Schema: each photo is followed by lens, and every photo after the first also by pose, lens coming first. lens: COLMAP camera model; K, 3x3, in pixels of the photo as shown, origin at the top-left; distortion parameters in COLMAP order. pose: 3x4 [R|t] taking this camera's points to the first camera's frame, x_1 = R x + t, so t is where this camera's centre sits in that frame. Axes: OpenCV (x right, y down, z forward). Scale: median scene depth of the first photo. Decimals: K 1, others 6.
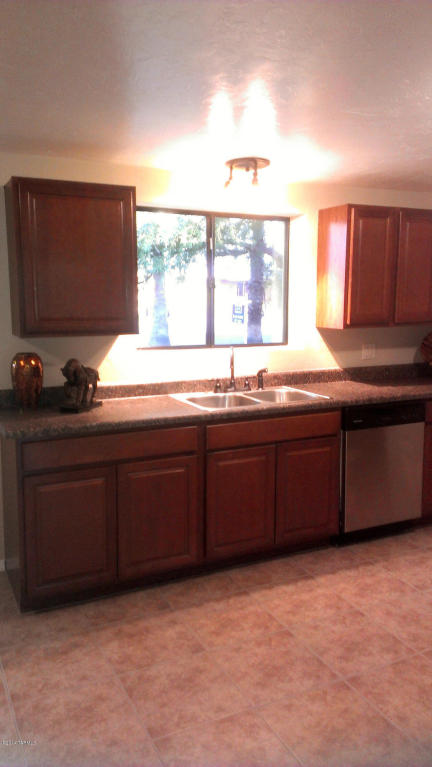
lens RADIAL K [[614.7, 0, 221.8], [0, 614.7, 383.8], [0, 0, 1]] dist [0.057286, -0.043543]
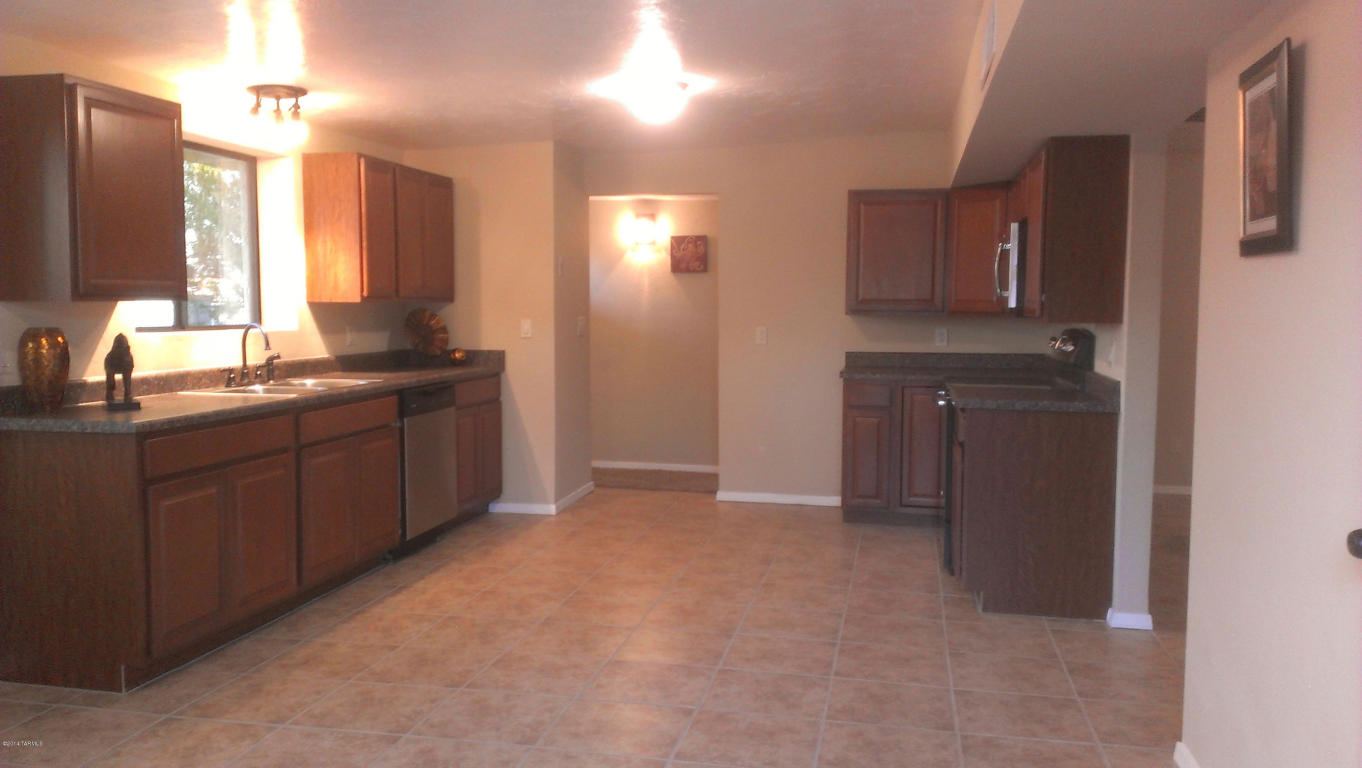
lens RADIAL K [[1091.5, 0, 691.5], [0, 1091.5, 388.2], [0, 0, 1]] dist [0.057286, -0.043543]
pose [[0.610531, -0.061589, 0.789594, -0.820747], [0.112298, 0.993631, -0.009326, 0.103906], [-0.783991, 0.094364, 0.613558, -0.268481]]
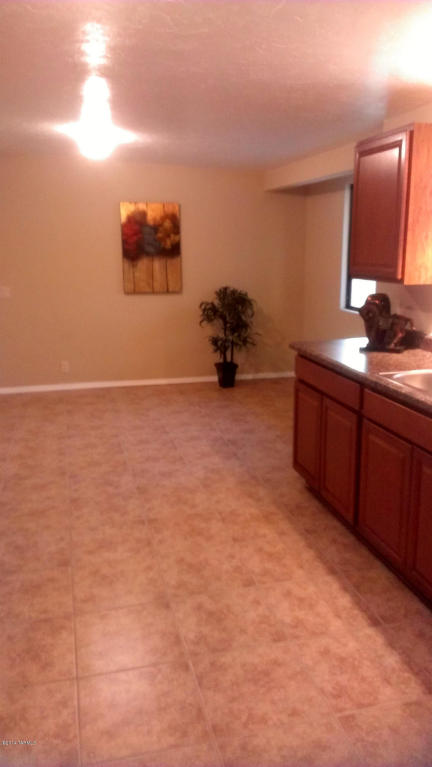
lens RADIAL K [[614.7, 0, 220.3], [0, 614.7, 384.9], [0, 0, 1]] dist [0.057286, -0.043543]
pose [[-0.199673, 0.226161, -0.953406, 0.870194], [-0.144493, 0.955566, 0.256935, -0.138298], [0.969150, 0.189063, -0.158122, 0.914559]]
